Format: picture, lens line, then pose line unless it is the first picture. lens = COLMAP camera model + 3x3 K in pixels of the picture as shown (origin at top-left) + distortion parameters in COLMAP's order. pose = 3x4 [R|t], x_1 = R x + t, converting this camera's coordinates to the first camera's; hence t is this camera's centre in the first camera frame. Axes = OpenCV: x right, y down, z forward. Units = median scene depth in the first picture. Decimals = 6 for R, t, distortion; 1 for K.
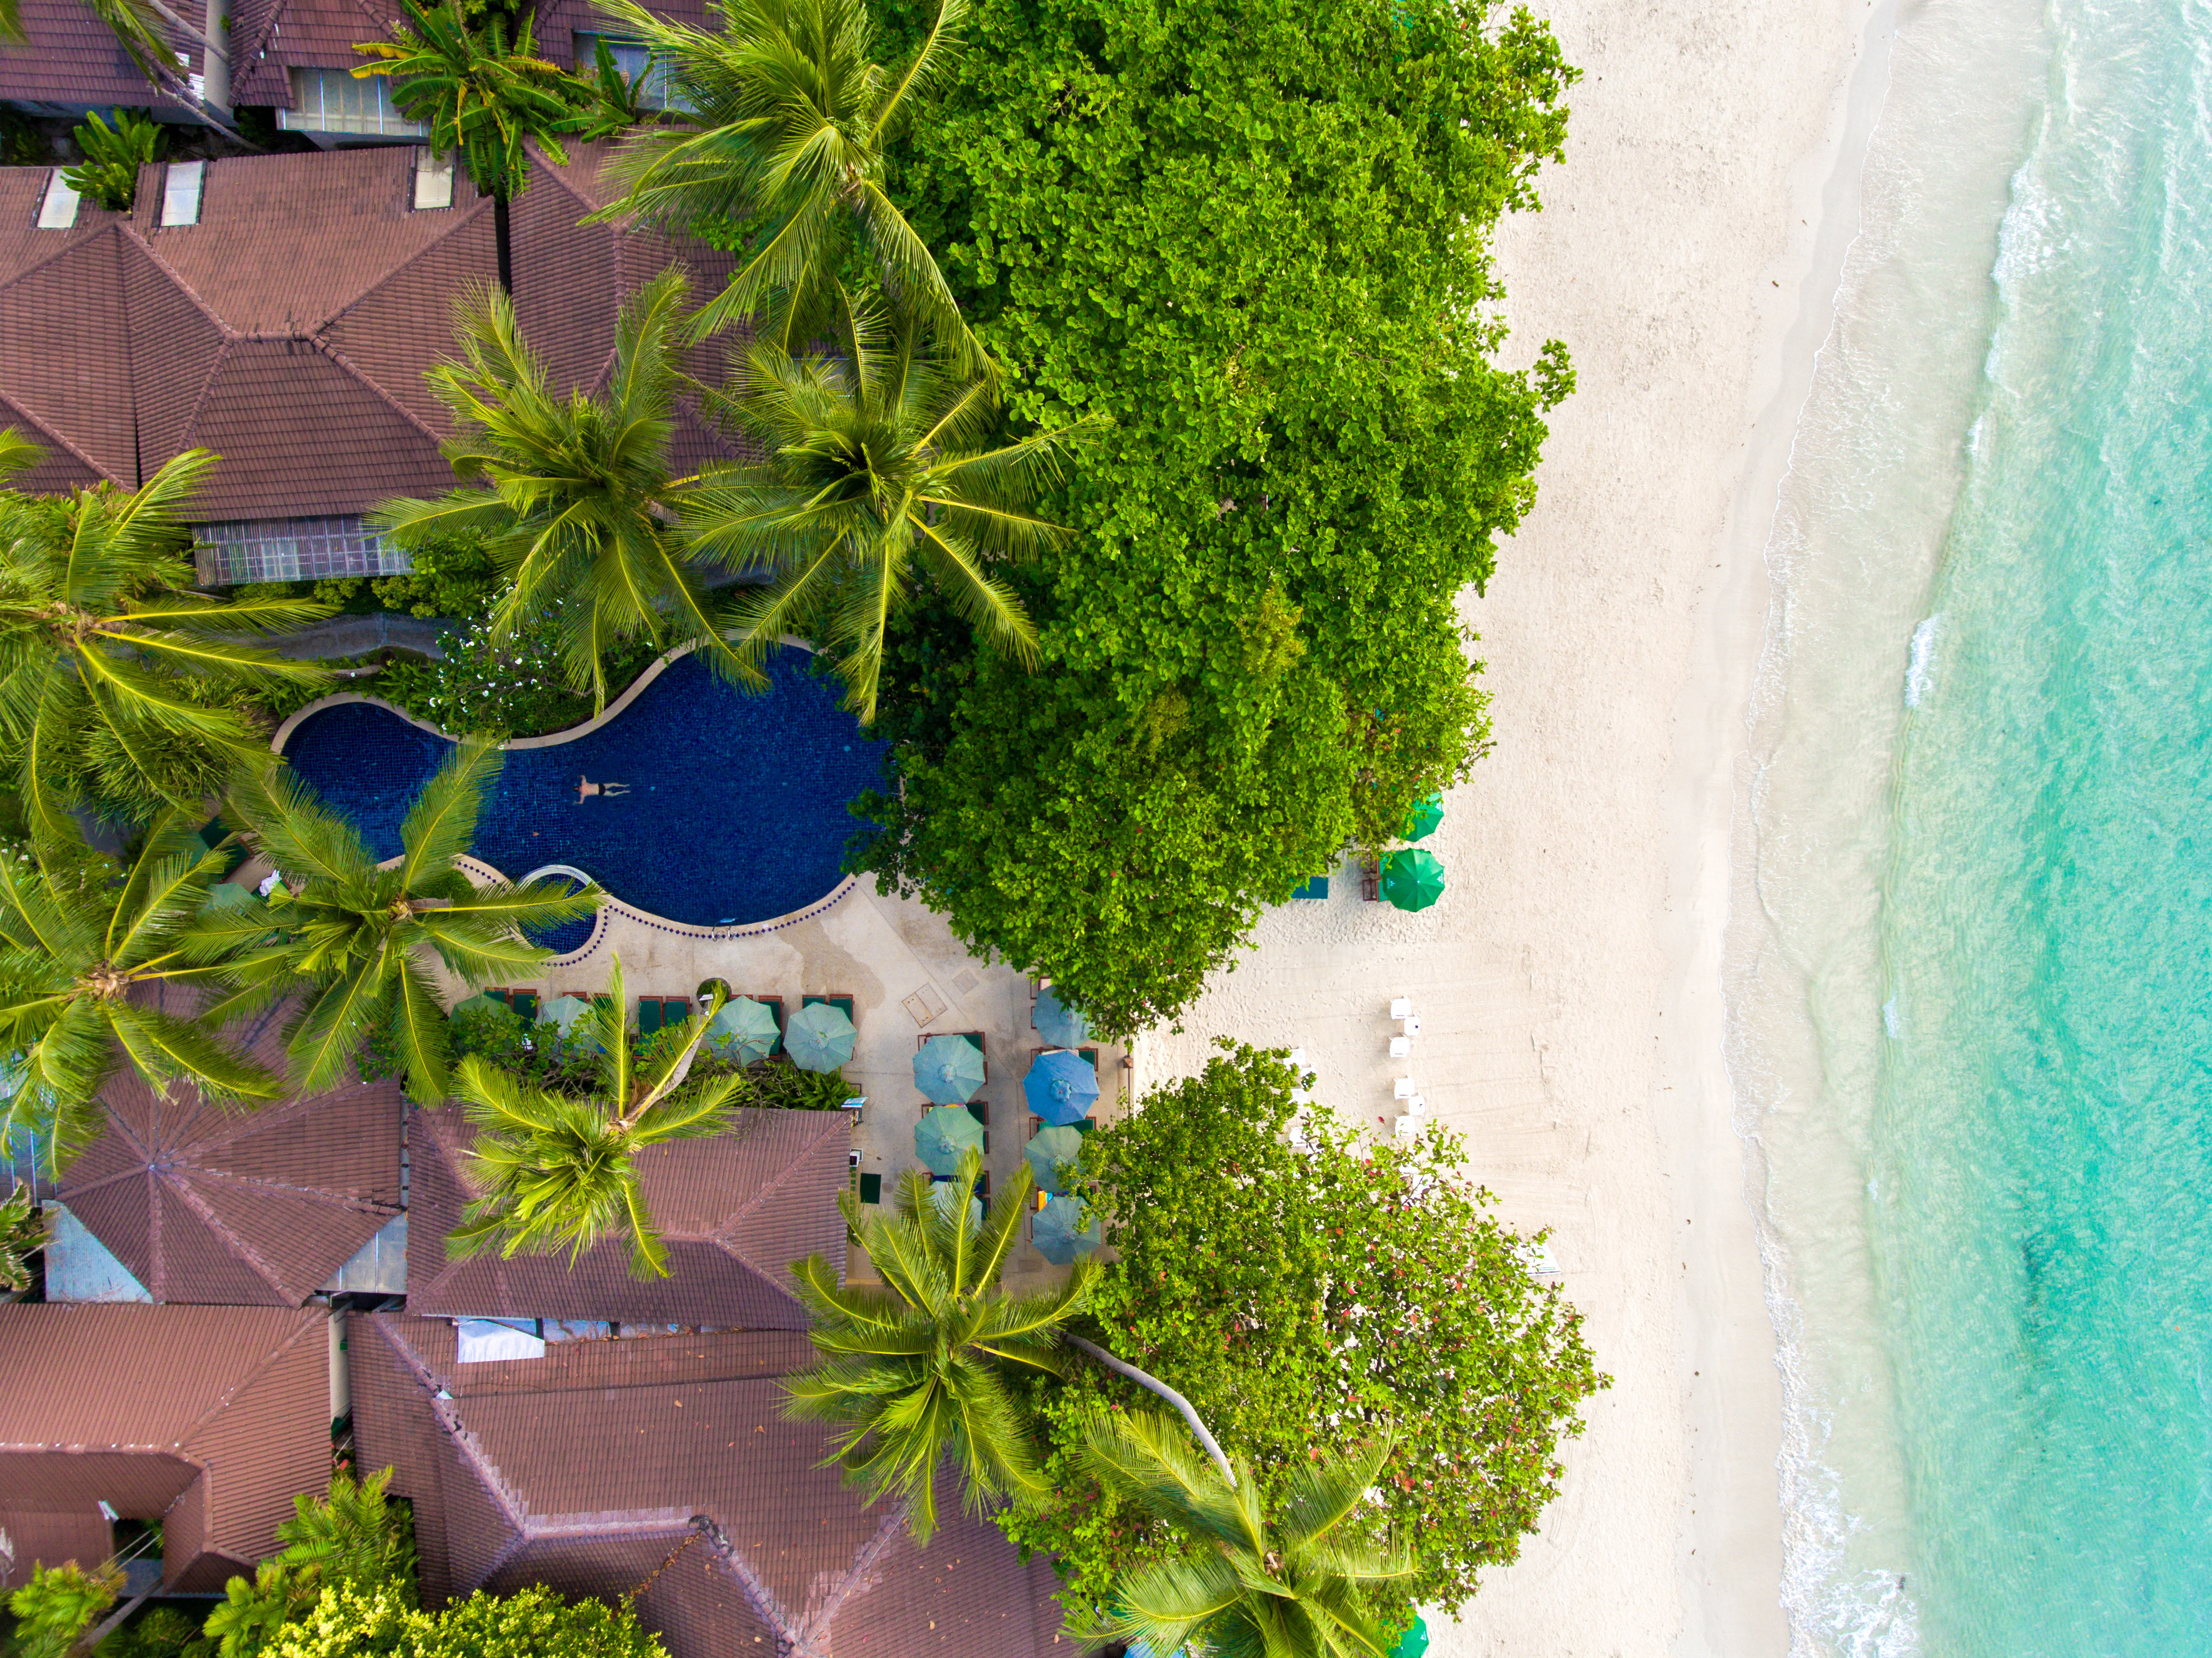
lens RADIAL K [[1333.9, 0, 1096.5], [0, 1333.9, 826.8], [0, 0, 1]] dist [0.001315, -0.001917]
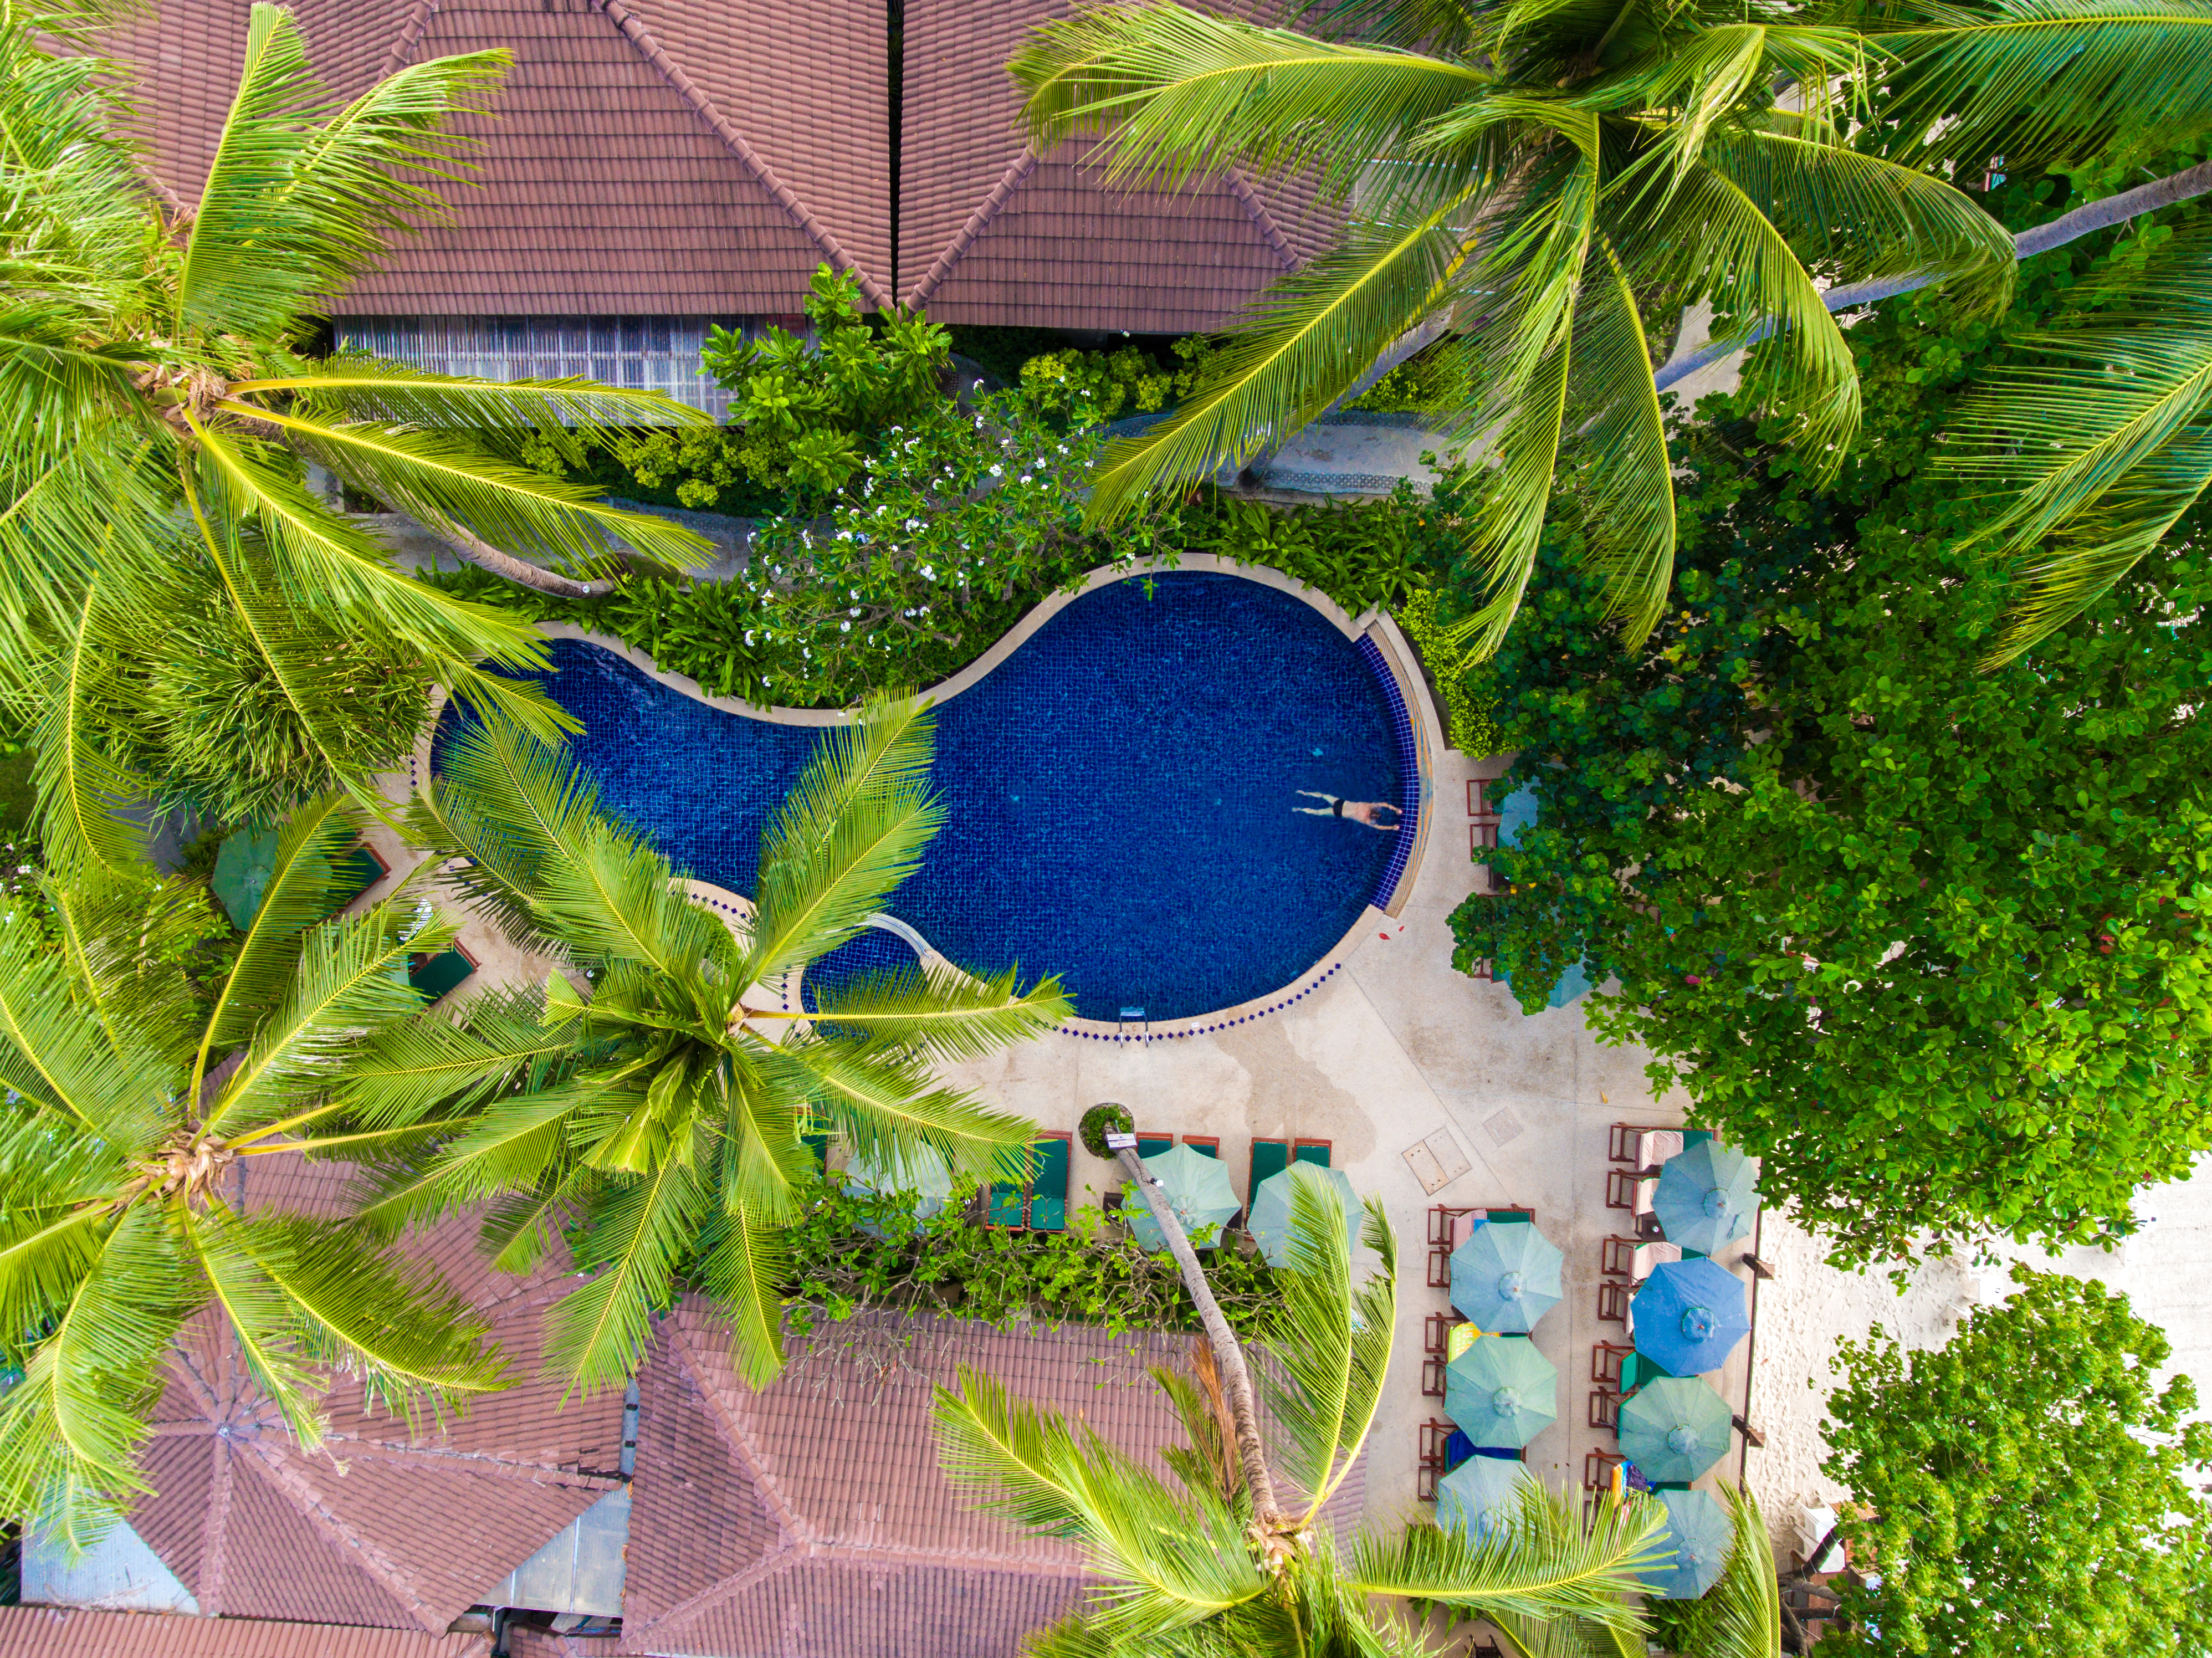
lens RADIAL K [[1356.7, 0, 1105.2], [0, 1356.7, 824.4], [0, 0, 1]] dist [0.002699, 0.000412]
pose [[0.998825, 0.048457, 0.000349, -0.318941], [-0.048453, 0.998804, -0.006573, -0.015078], [-0.000667, 0.006549, 0.999978, 0.386895]]
